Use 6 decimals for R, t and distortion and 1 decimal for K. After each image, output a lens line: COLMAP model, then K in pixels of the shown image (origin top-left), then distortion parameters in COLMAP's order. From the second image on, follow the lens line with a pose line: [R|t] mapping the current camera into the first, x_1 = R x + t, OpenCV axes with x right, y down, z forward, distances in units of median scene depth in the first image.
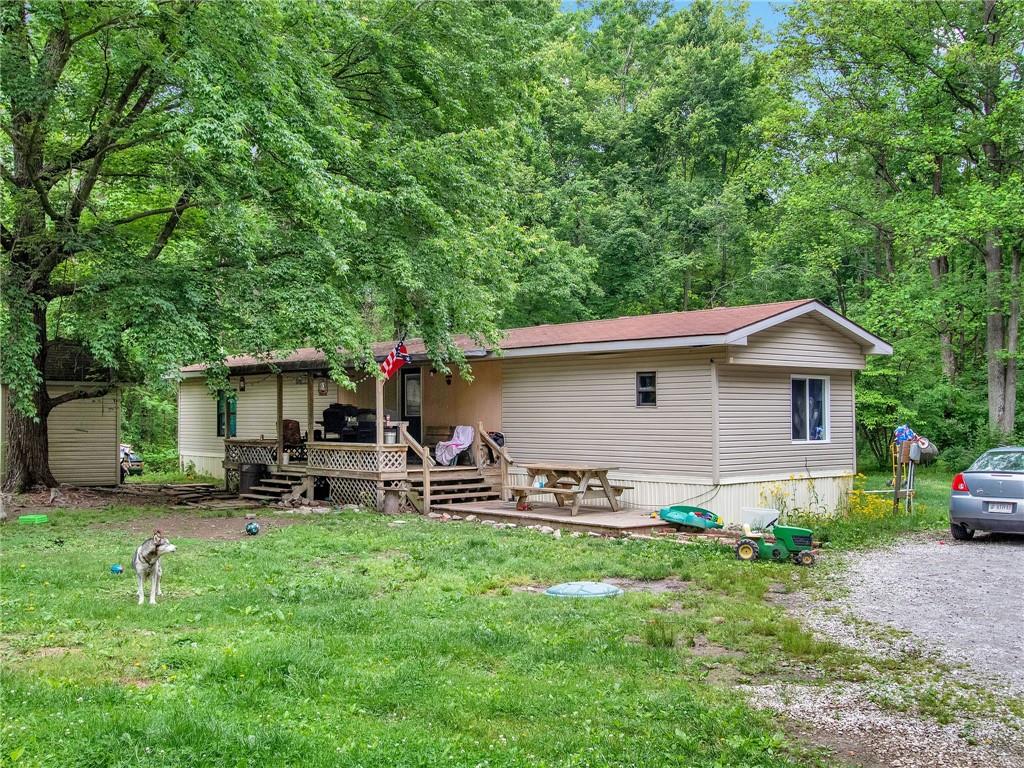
lens RADIAL K [[1028.1, 0, 512.1], [0, 1028.1, 387.2], [0, 0, 1]] dist [0.005720, 0.000000]
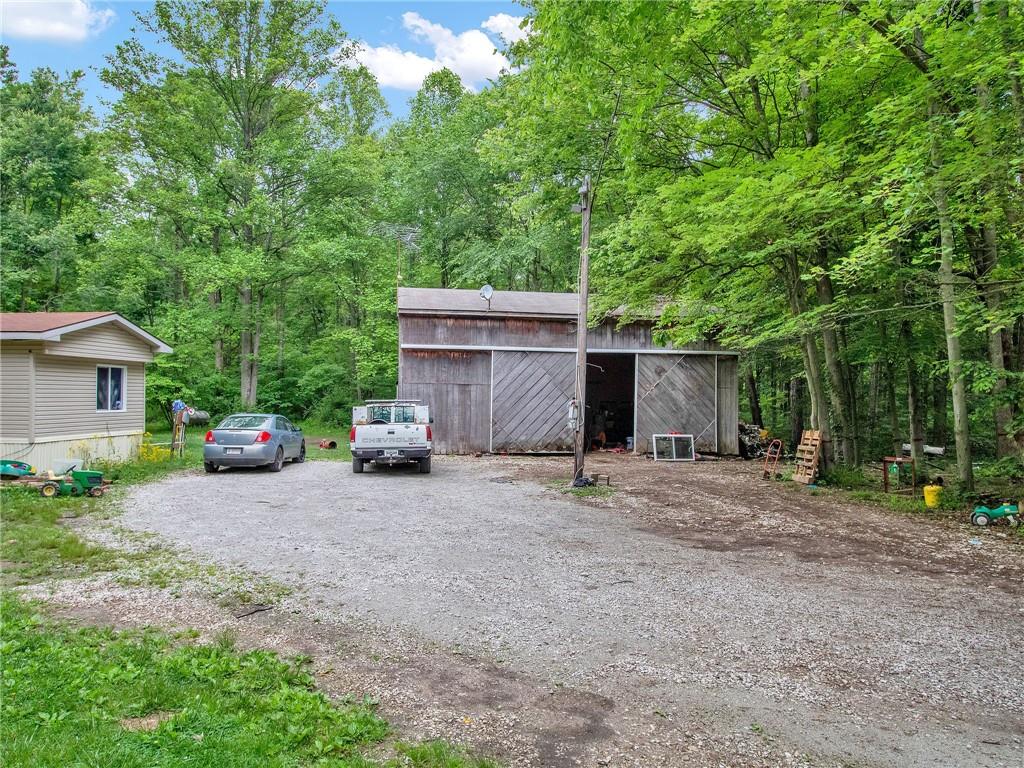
lens RADIAL K [[694.3, 0, 512.1], [0, 694.3, 383.5], [0, 0, 1]] dist [0.000187, 0.007557]
pose [[0.764863, 0.022048, 0.643816, 0.090222], [-0.027980, 0.999608, -0.000993, -0.000184], [-0.643585, -0.017255, 0.765180, -0.101127]]
